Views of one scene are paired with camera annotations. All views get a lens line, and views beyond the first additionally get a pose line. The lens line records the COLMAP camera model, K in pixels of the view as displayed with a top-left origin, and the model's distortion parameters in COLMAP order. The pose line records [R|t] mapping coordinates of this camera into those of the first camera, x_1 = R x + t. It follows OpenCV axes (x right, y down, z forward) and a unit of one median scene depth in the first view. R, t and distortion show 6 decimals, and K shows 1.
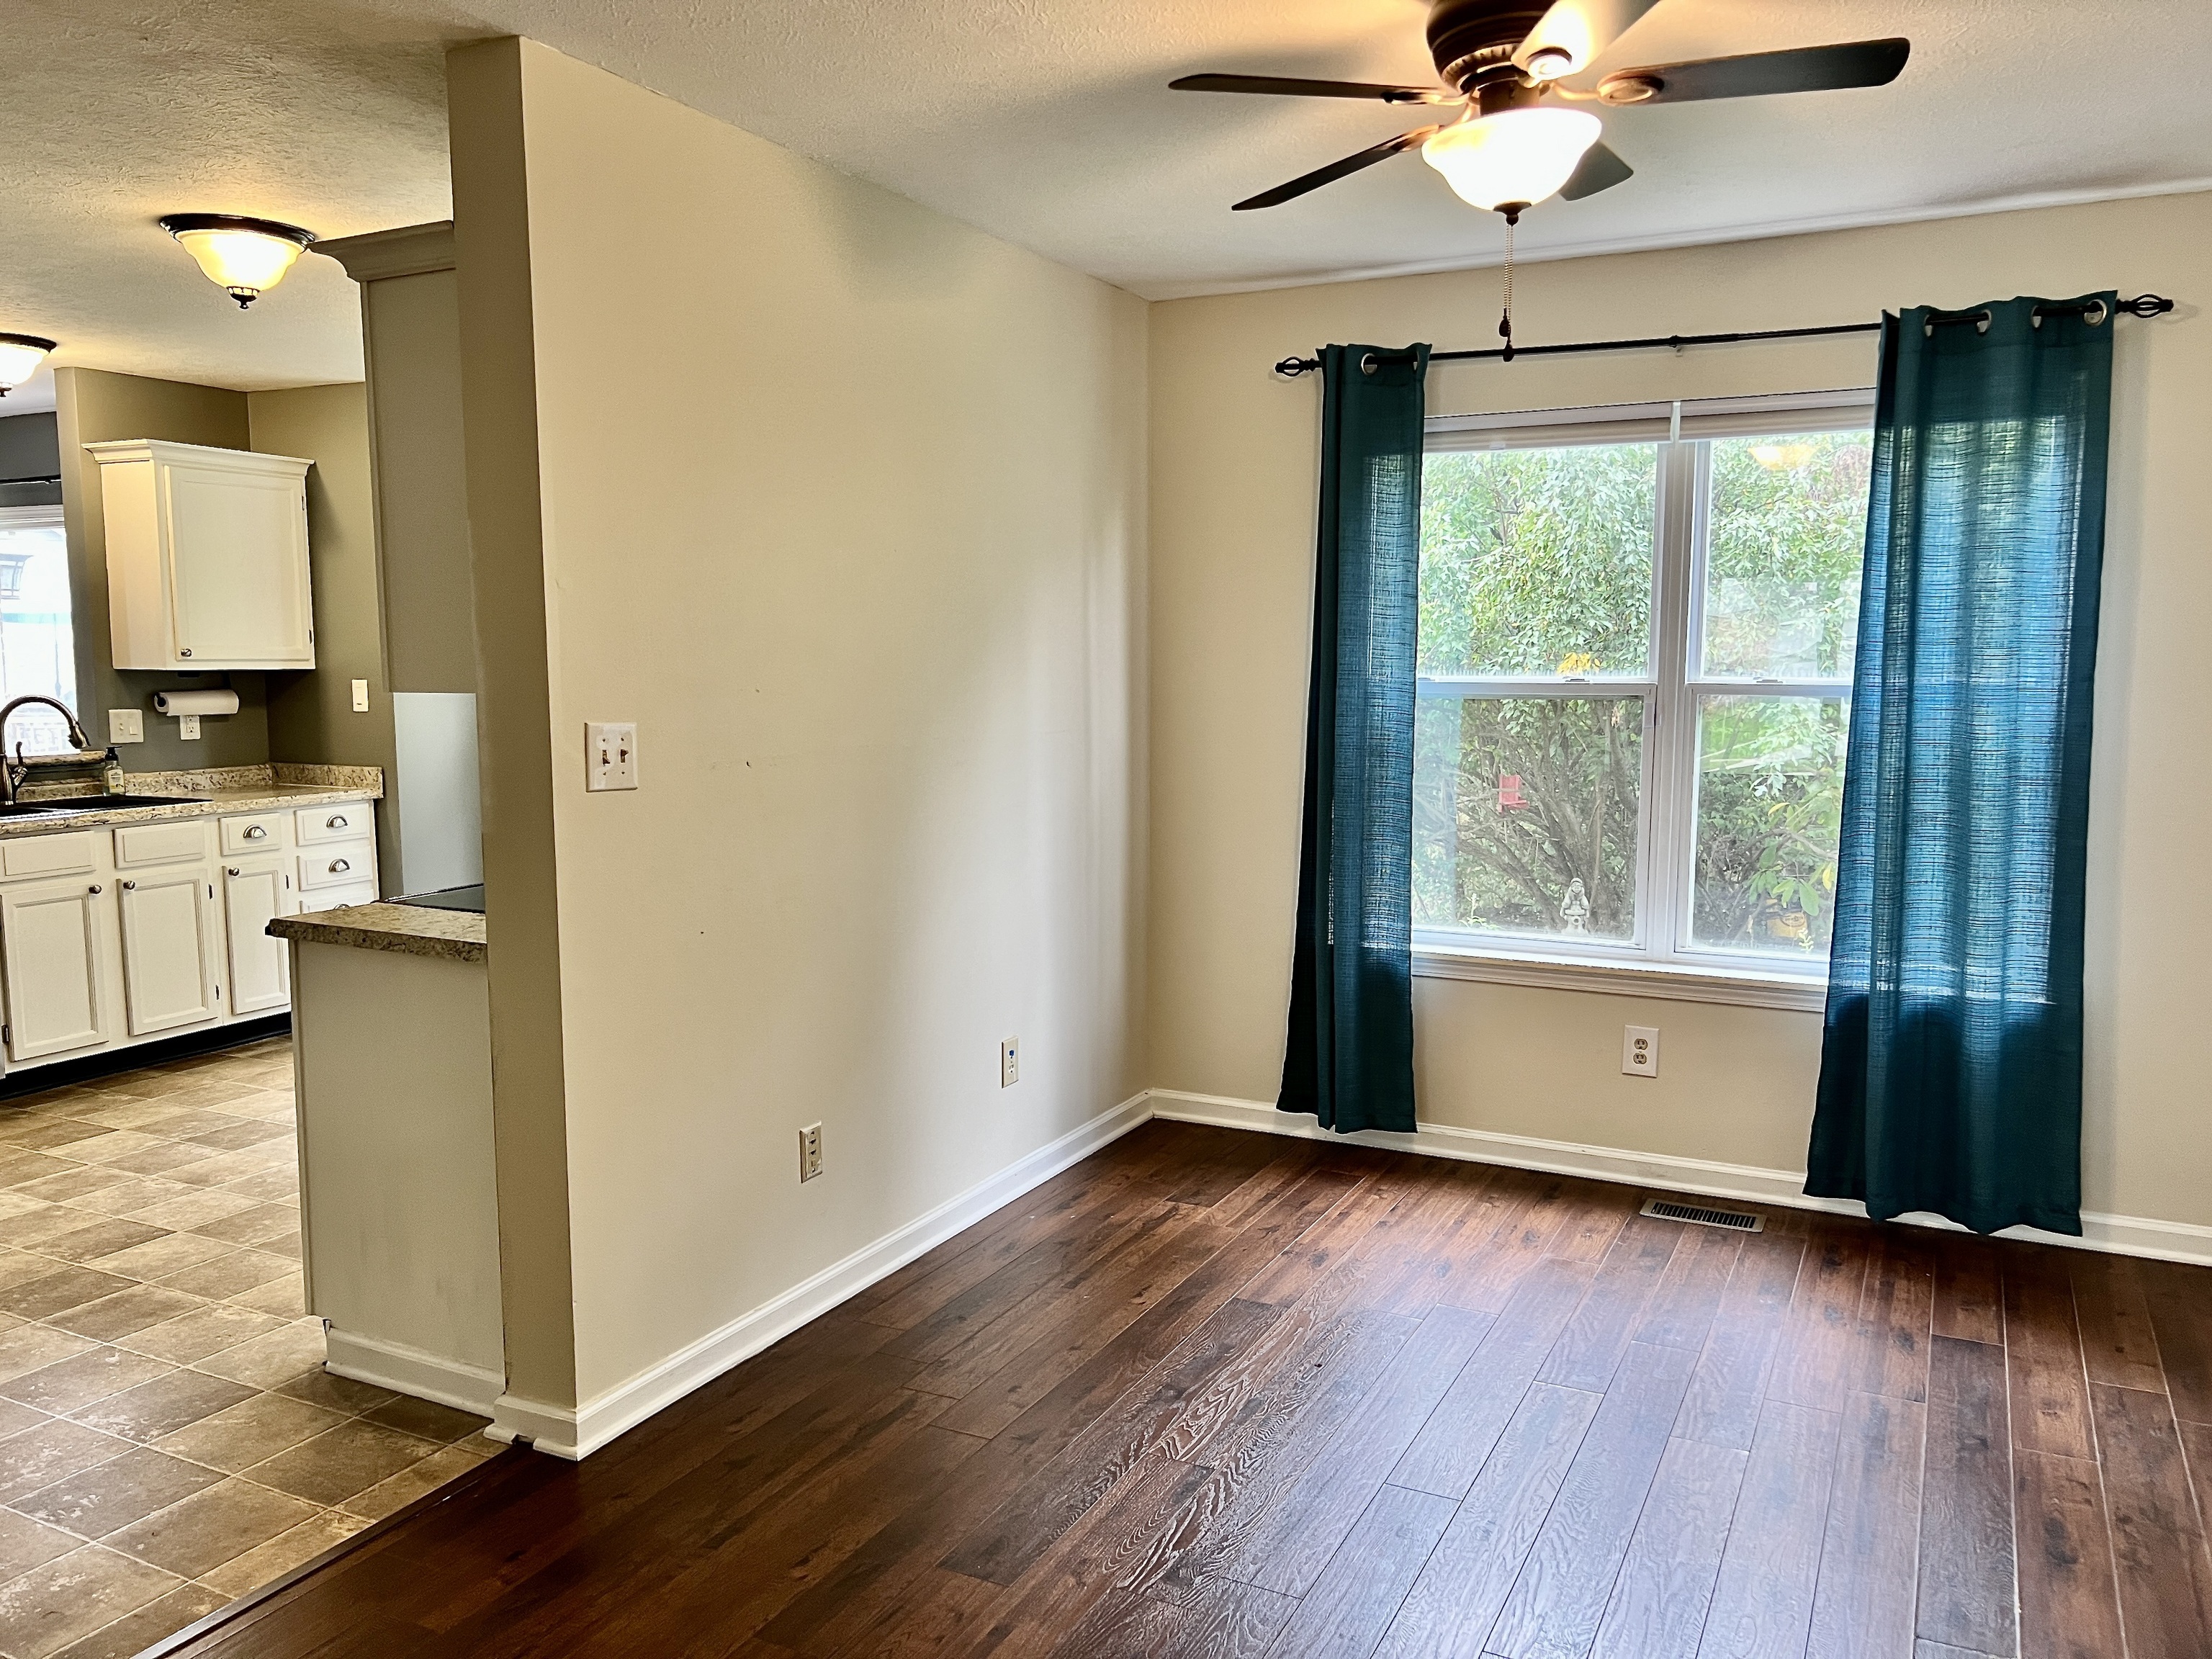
lens RADIAL K [[1670.7, 0, 1110.4], [0, 1670.7, 838.1], [0, 0, 1]] dist [0.044597, -0.024612]
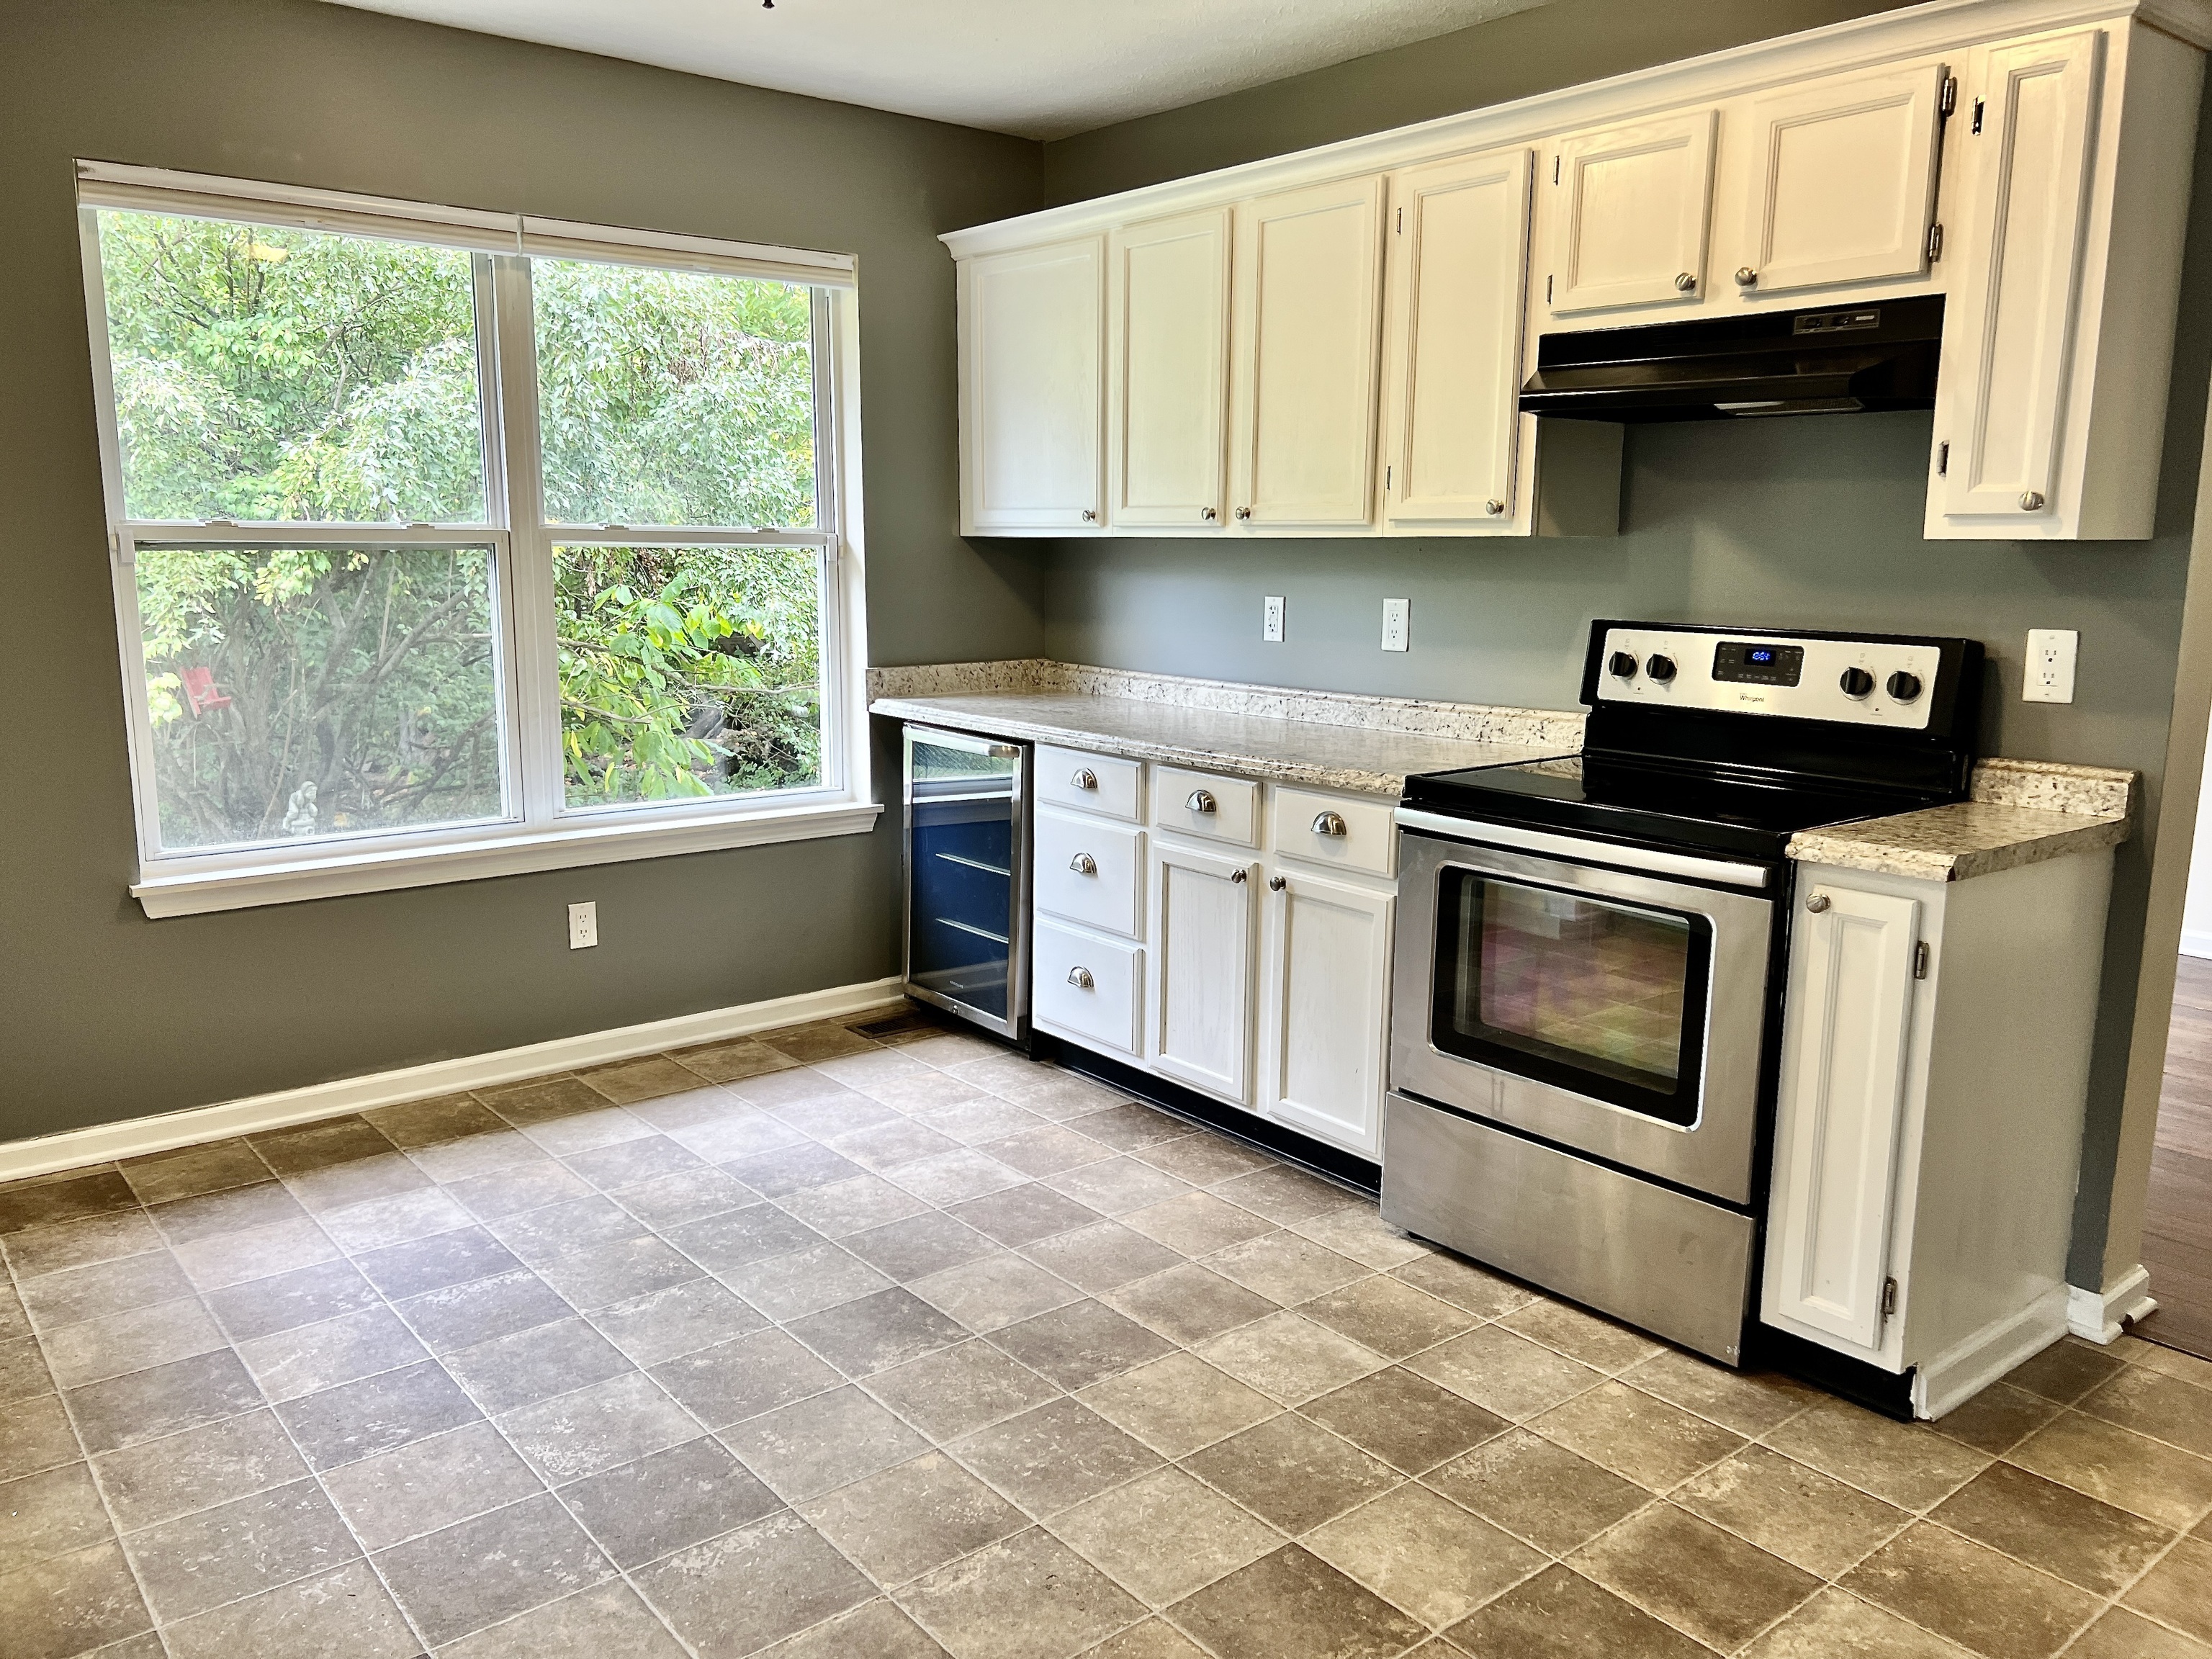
lens RADIAL K [[1680.7, 0, 1105.3], [0, 1680.7, 839.6], [0, 0, 1]] dist [0.011069, 0.002440]
pose [[0.408522, -0.161574, 0.898334, -0.722818], [0.097458, 0.986303, 0.133076, -0.048420], [-0.907531, 0.033185, 0.418672, 0.577317]]
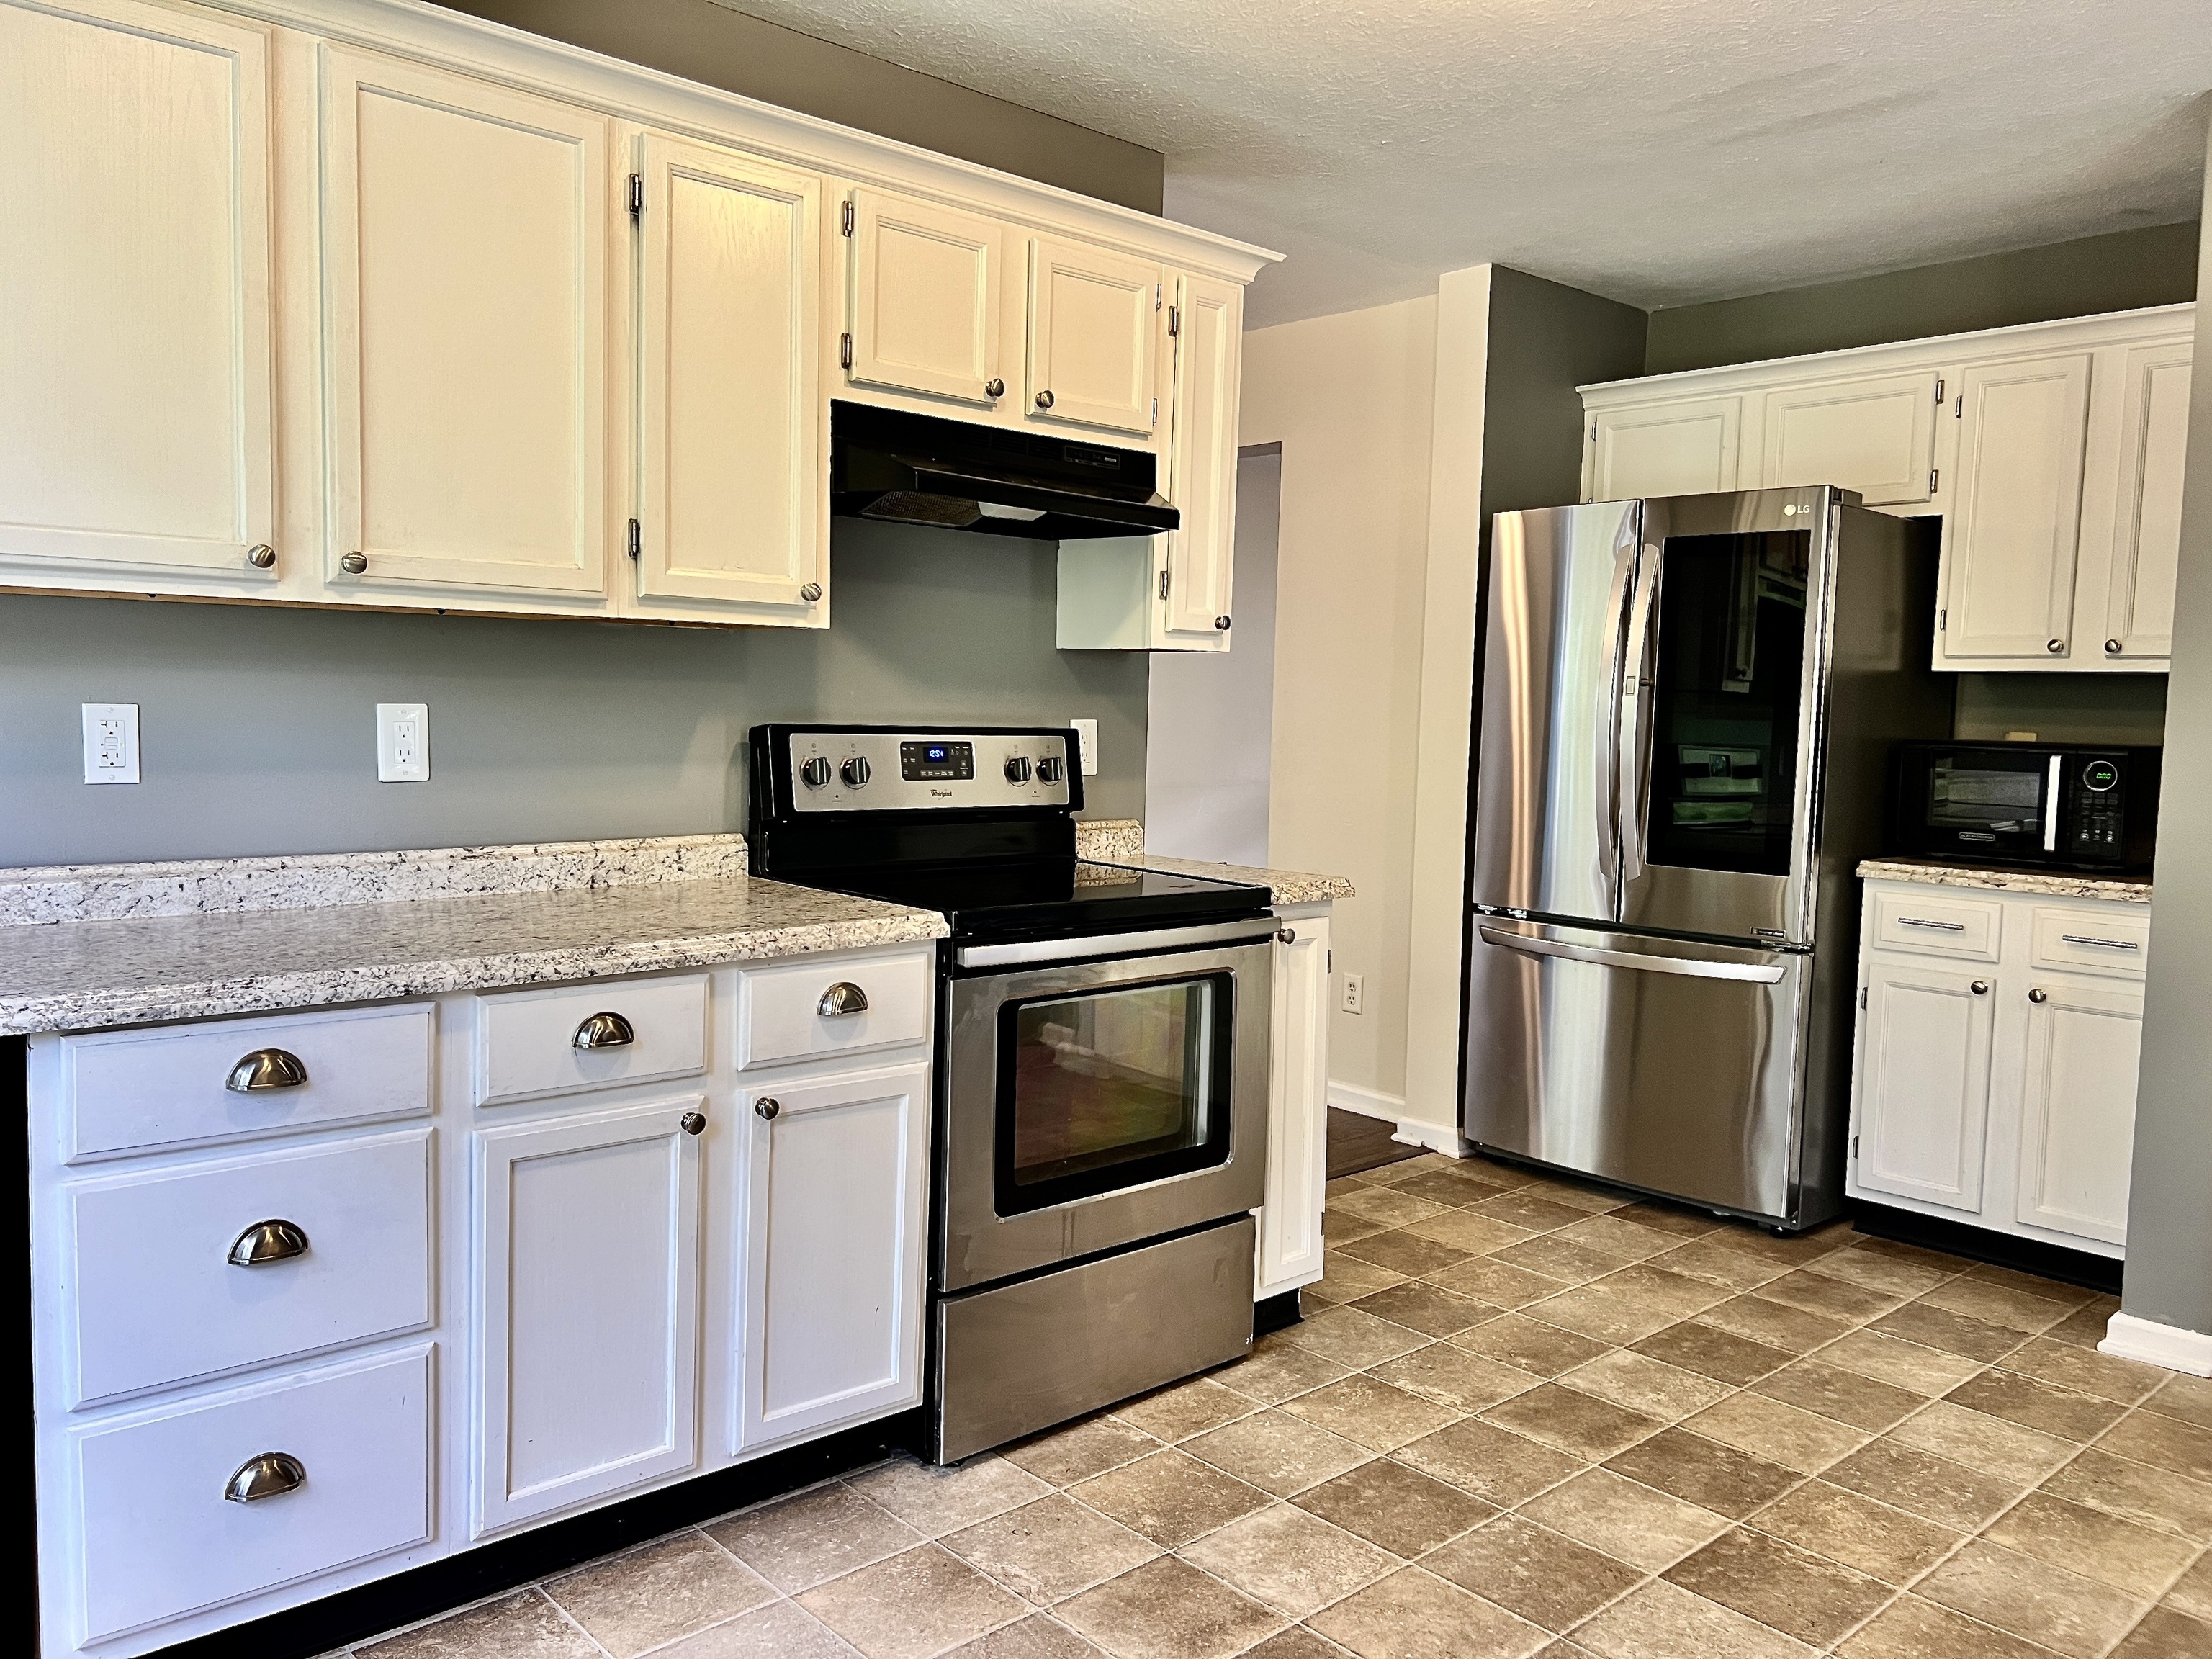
lens RADIAL K [[1665.4, 0, 1101.5], [0, 1665.4, 833.5], [0, 0, 1]] dist [0.088574, -0.109061]
pose [[-0.934941, -0.056627, 0.350256, -0.395465], [0.010364, 0.982401, 0.186495, -0.089682], [-0.354652, 0.177992, -0.917900, 1.094075]]
